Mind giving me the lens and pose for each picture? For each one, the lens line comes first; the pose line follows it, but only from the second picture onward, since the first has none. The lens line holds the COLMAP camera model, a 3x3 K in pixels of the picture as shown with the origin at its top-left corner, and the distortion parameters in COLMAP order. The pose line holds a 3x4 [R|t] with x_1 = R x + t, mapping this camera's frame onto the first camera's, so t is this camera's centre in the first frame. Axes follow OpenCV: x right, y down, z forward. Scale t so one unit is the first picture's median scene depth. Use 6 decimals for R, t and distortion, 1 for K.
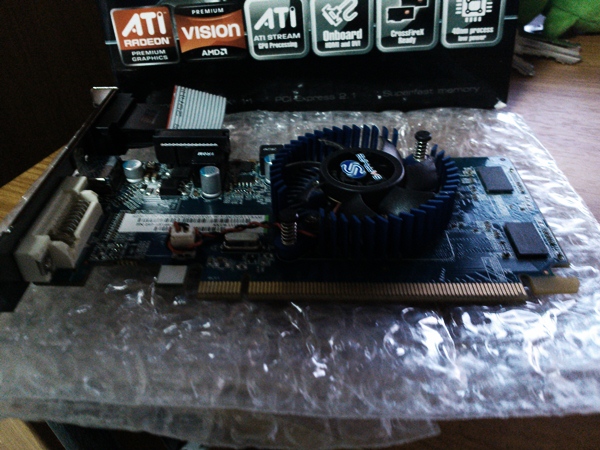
lens RADIAL K [[482.0, 0, 300.0], [0, 482.0, 225.0], [0, 0, 1]] dist [0.004832, -0.105895]
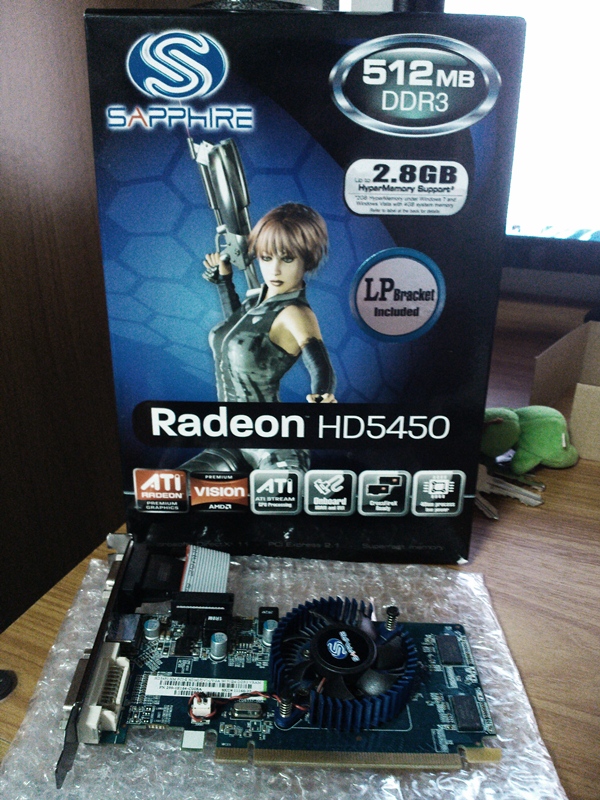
lens RADIAL K [[643.7, 0, 300.0], [0, 643.7, 400.0], [0, 0, 1]] dist [0.147460, -0.440137]
pose [[0.995428, 0.063243, 0.071582, -0.118178], [-0.048345, 0.979916, -0.193459, -0.330508], [-0.082379, 0.189114, 0.978493, -0.622897]]
